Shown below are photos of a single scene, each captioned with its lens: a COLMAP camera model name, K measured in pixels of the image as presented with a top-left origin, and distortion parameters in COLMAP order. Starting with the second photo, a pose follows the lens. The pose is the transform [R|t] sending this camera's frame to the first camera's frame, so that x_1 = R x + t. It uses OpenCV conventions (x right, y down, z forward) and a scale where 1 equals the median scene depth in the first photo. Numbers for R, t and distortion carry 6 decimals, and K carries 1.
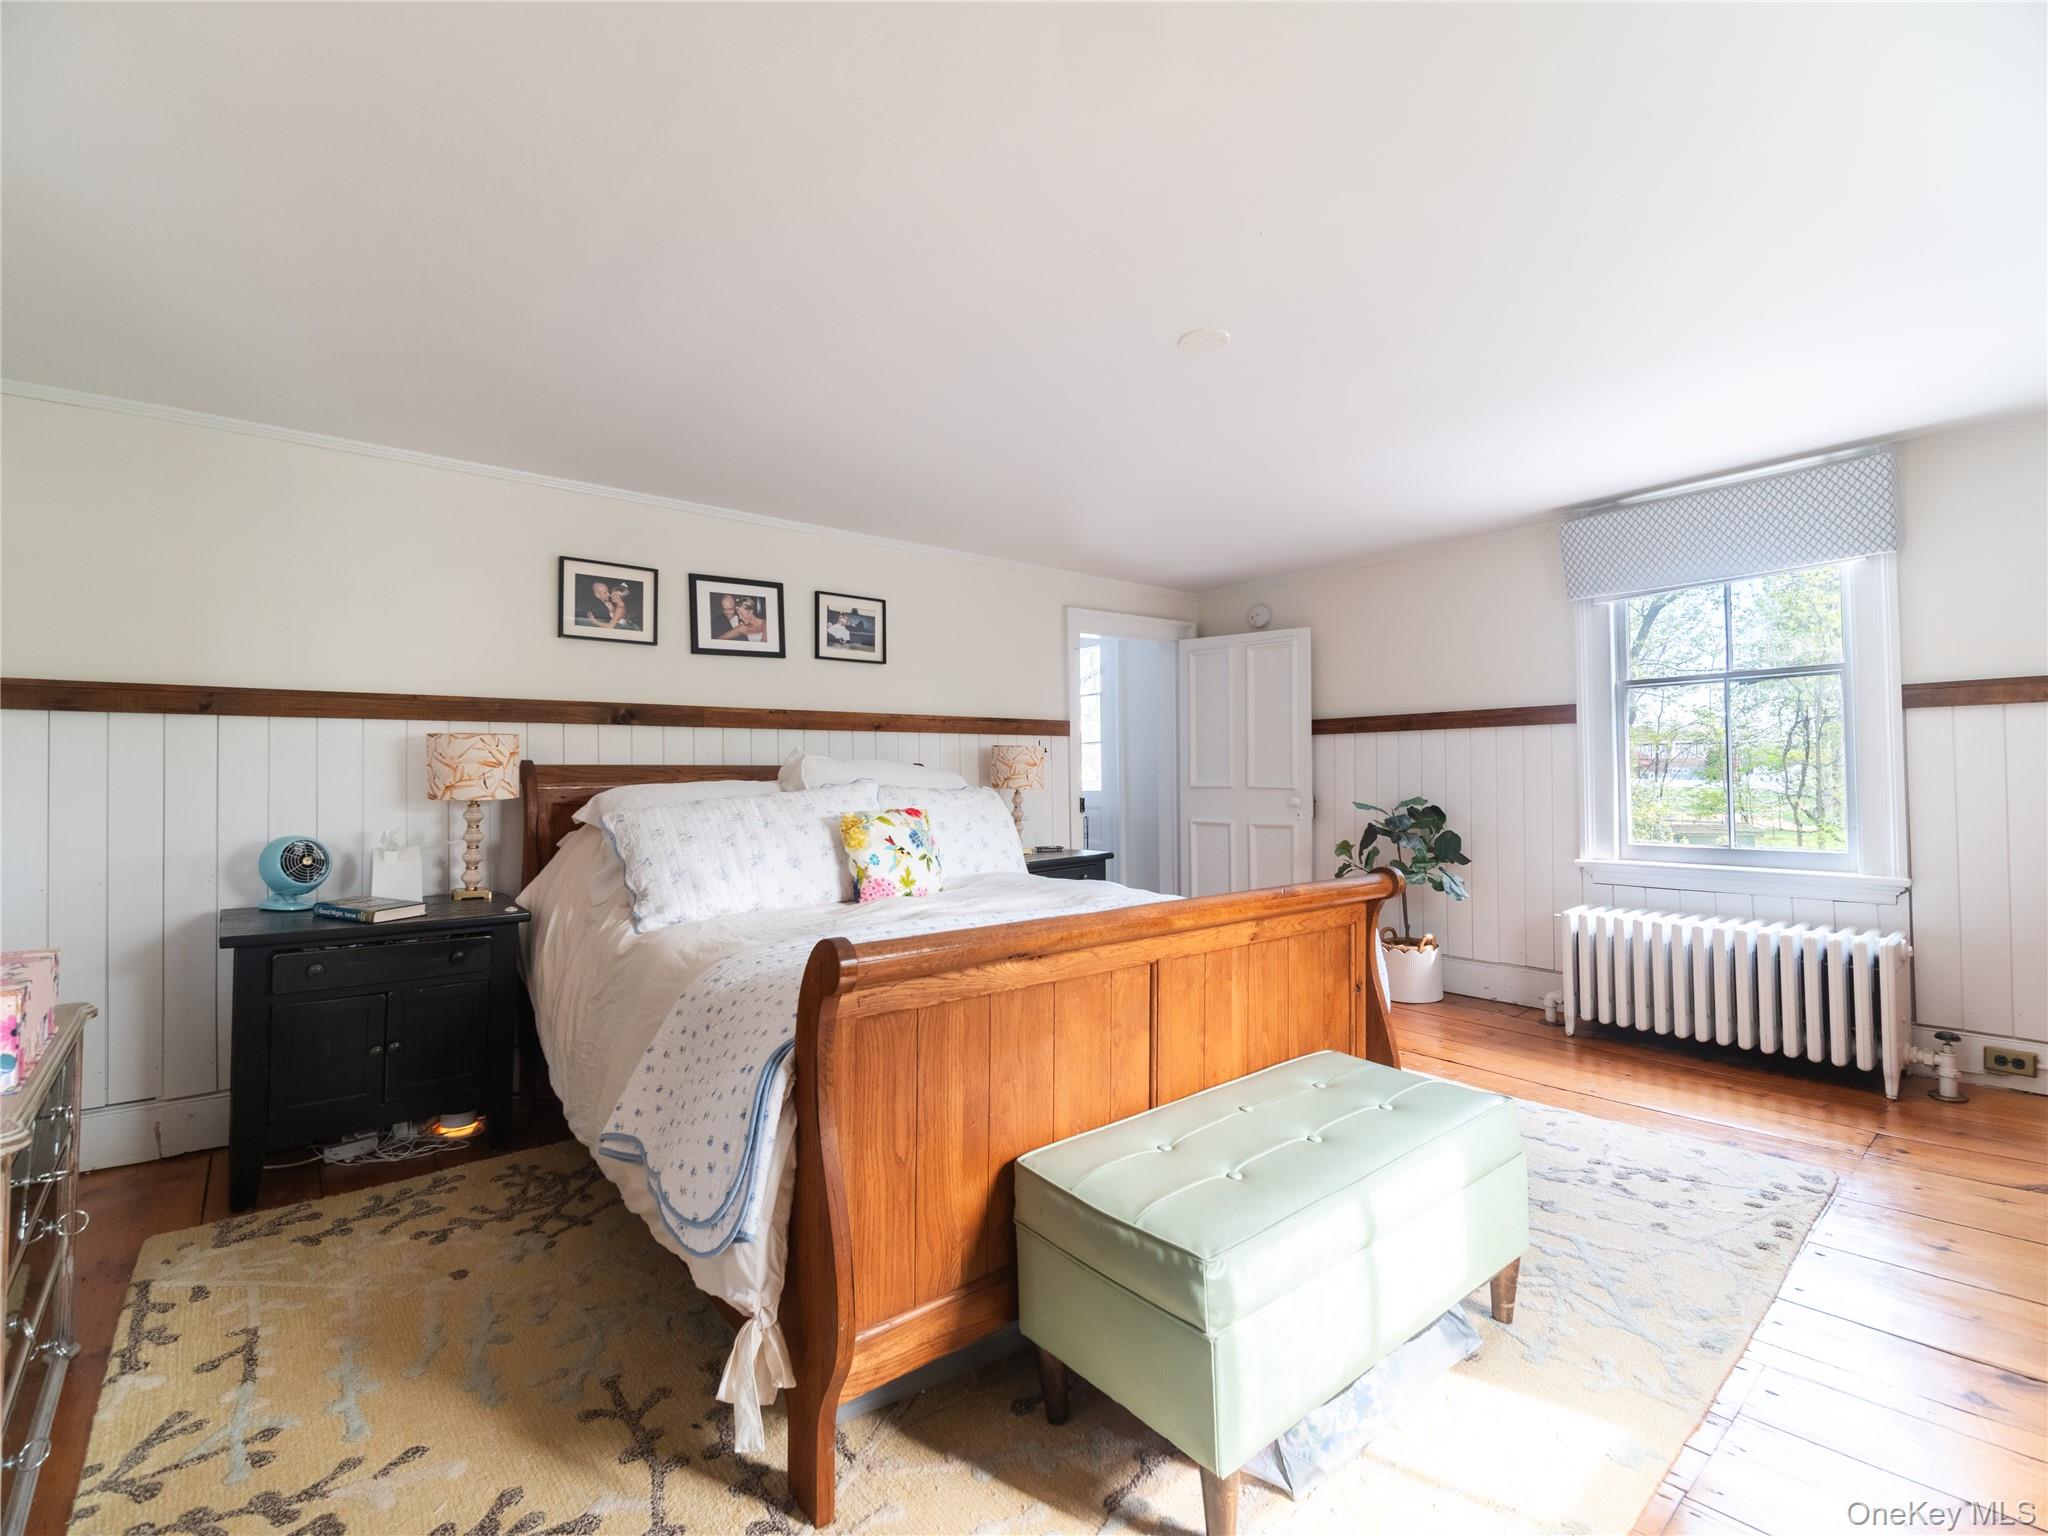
lens RADIAL K [[947.2, 0, 1013.8], [0, 947.2, 764.4], [0, 0, 1]] dist [0.000208, -0.000055]
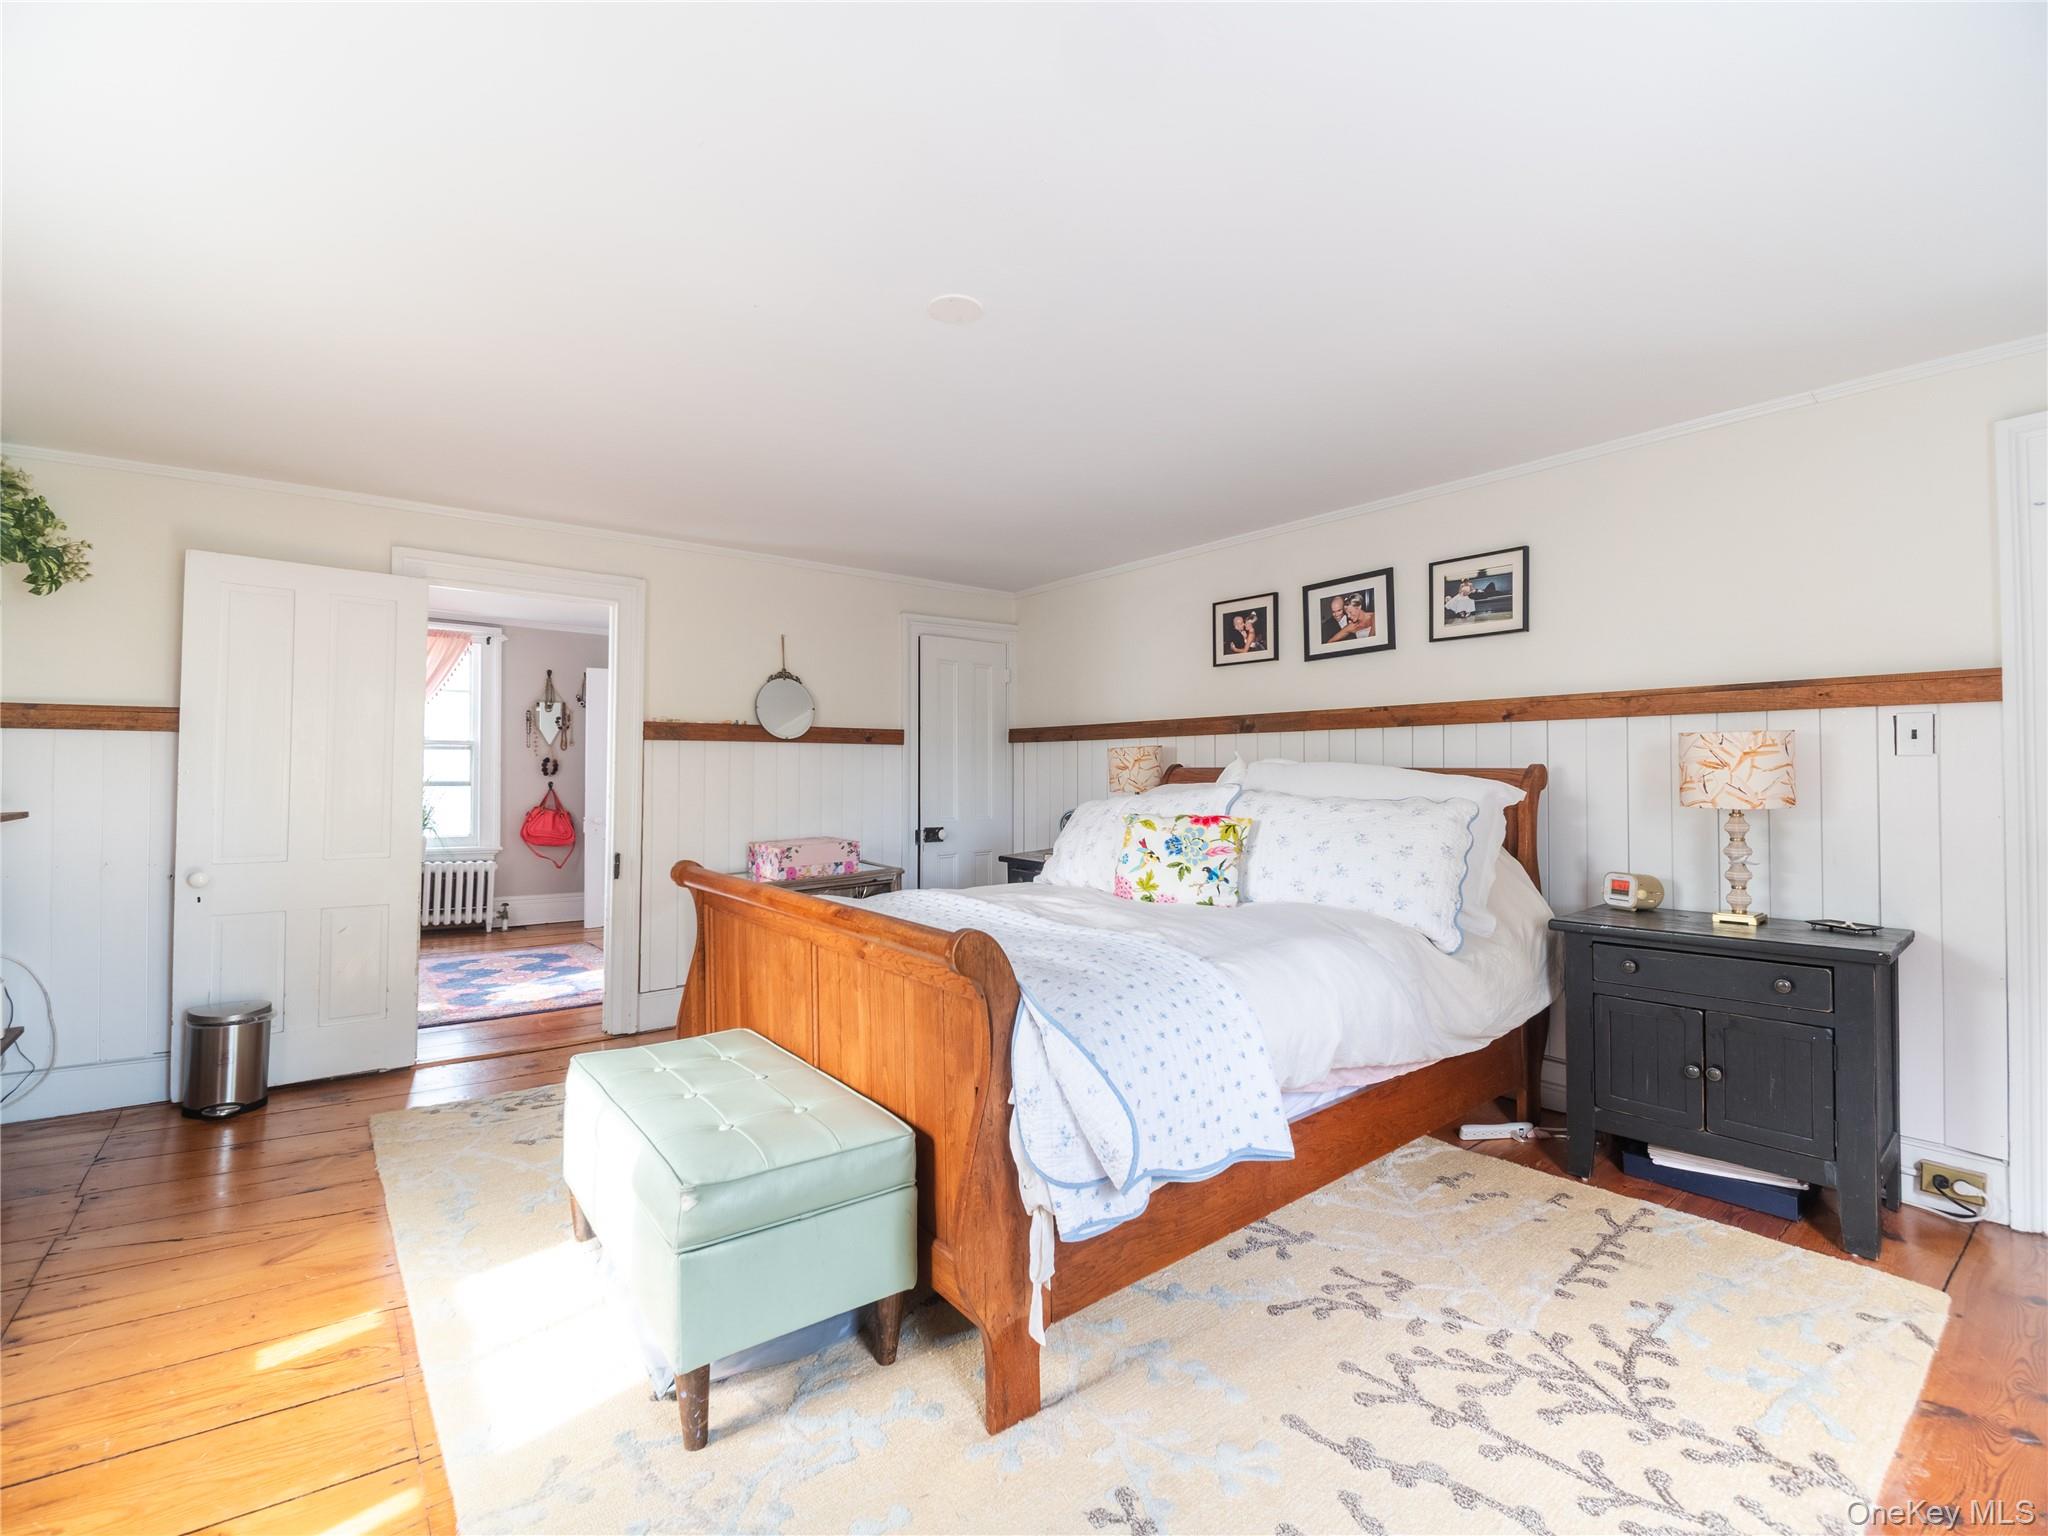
lens RADIAL K [[947.2, 0, 1013.0], [0, 947.2, 764.9], [0, 0, 1]] dist [0.000208, -0.000055]
pose [[-0.071925, 0.001175, -0.997409, 0.712754], [0.011844, 0.999930, 0.000324, -0.006091], [0.997340, -0.011790, -0.071934, 0.724451]]
